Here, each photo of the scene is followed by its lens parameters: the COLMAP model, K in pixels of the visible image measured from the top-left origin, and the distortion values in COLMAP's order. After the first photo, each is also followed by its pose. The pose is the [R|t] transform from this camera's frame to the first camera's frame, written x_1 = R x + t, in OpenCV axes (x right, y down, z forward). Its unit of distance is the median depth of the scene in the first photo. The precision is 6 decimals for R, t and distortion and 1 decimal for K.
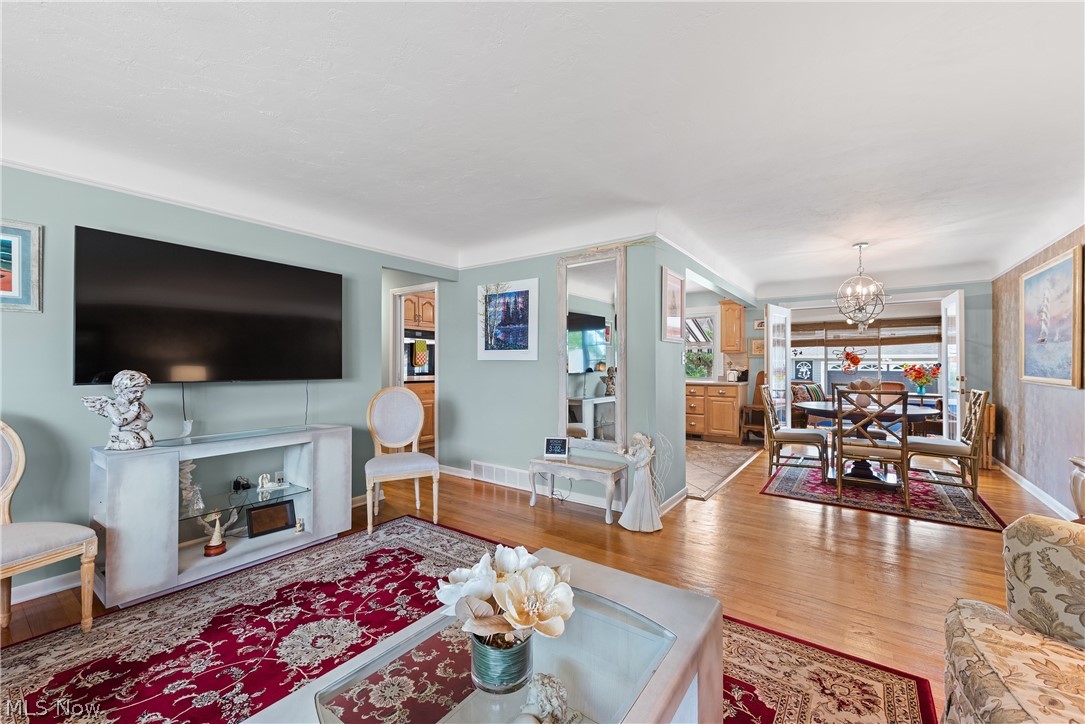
lens RADIAL K [[432.5, 0, 539.6], [0, 432.5, 360.8], [0, 0, 1]] dist [0.003520, -0.002415]
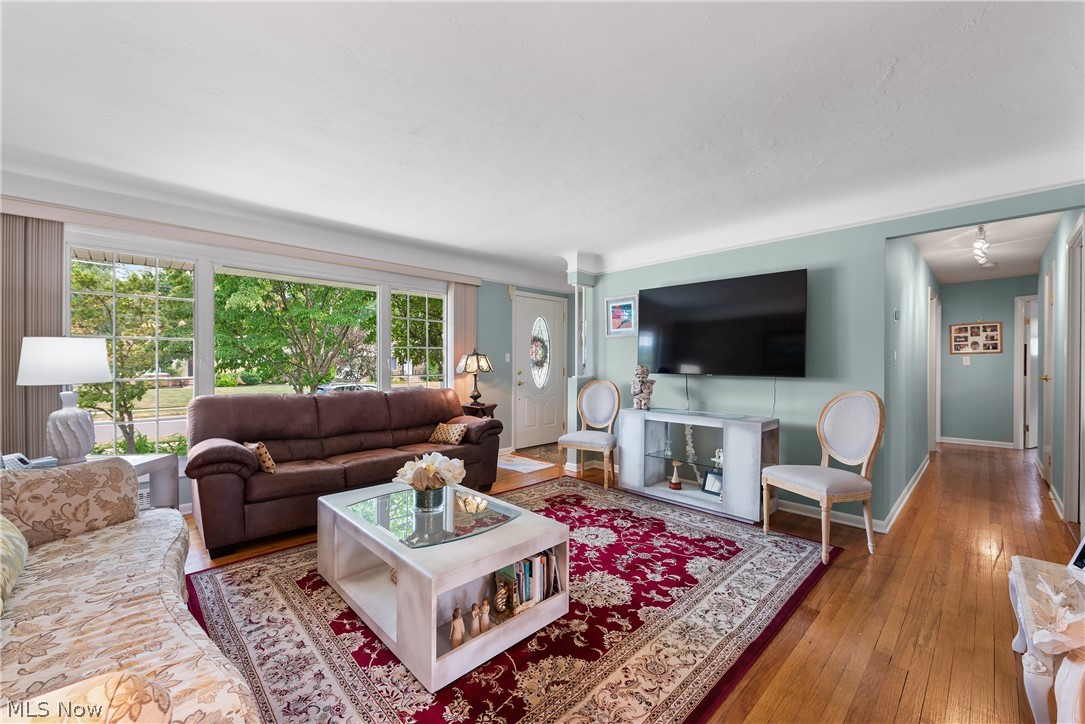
lens RADIAL K [[432.5, 0, 539.6], [0, 432.5, 360.8], [0, 0, 1]] dist [0.003520, -0.002415]
pose [[-0.166201, -0.000102, -0.986092, 0.886848], [0.005743, 0.999983, -0.001071, 0.004276], [0.986075, -0.005841, -0.166197, 0.874304]]
